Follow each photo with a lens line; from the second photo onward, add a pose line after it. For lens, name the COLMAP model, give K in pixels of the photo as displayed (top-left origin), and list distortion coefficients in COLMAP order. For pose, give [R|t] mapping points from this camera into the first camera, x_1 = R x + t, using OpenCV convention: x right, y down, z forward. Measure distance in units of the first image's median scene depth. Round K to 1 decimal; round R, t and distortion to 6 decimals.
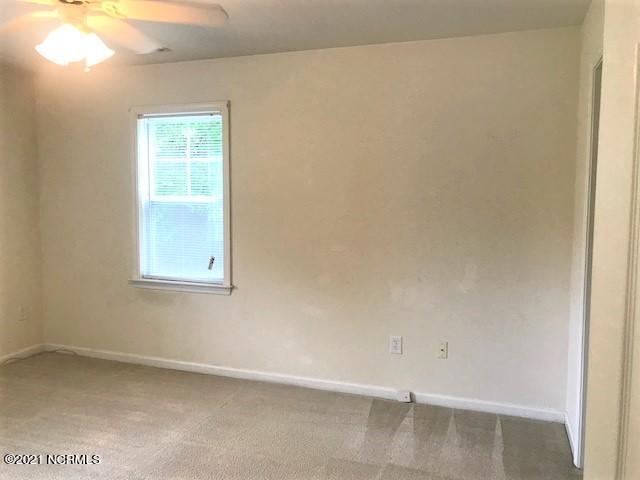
lens RADIAL K [[500.8, 0, 320.0], [0, 500.8, 240.0], [0, 0, 1]] dist [0.008526, 0.002979]
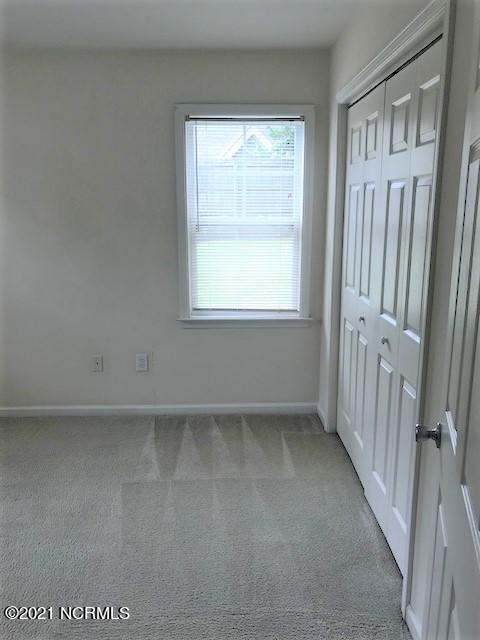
lens RADIAL K [[500.8, 0, 240.0], [0, 500.8, 320.0], [0, 0, 1]] dist [0.008526, 0.002979]
pose [[0.936994, -0.078808, 0.340340, -0.567521], [0.036334, 0.990923, 0.129424, -0.025466], [-0.347451, -0.108903, 0.931353, 0.179545]]
